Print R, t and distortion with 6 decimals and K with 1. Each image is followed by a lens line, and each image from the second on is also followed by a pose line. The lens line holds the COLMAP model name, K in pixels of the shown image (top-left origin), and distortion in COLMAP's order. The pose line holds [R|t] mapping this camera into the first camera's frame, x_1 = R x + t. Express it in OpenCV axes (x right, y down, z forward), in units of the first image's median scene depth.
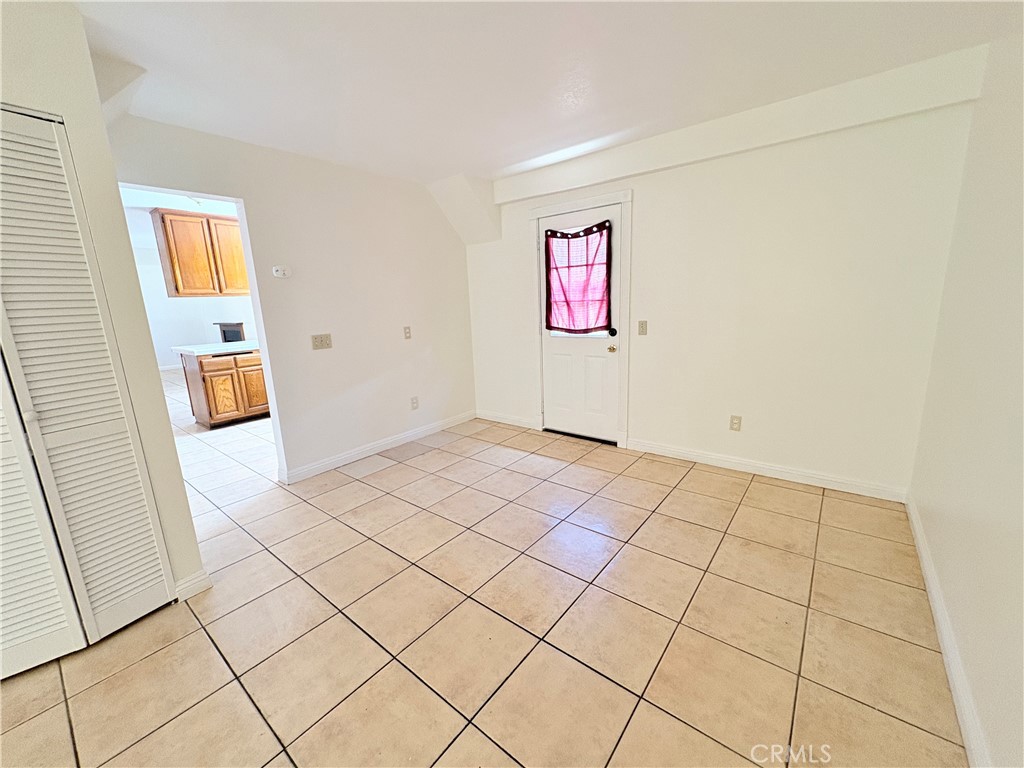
lens RADIAL K [[407.7, 0, 514.4], [0, 407.7, 384.3], [0, 0, 1]] dist [-0.001347, 0.000364]
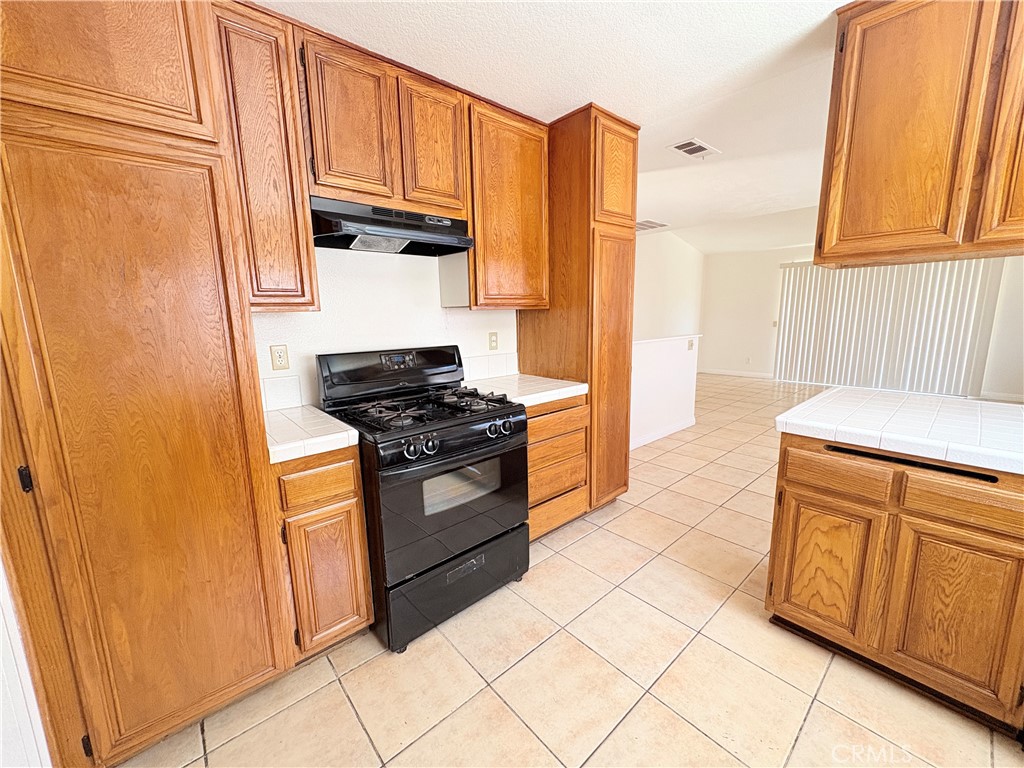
lens RADIAL K [[407.7, 0, 515.1], [0, 407.7, 385.2], [0, 0, 1]] dist [-0.001347, 0.000364]
pose [[-0.177976, 0.208266, -0.961743, -0.380553], [-0.174297, 0.955221, 0.239108, -0.143955], [0.968476, 0.210184, -0.133706, 0.763582]]
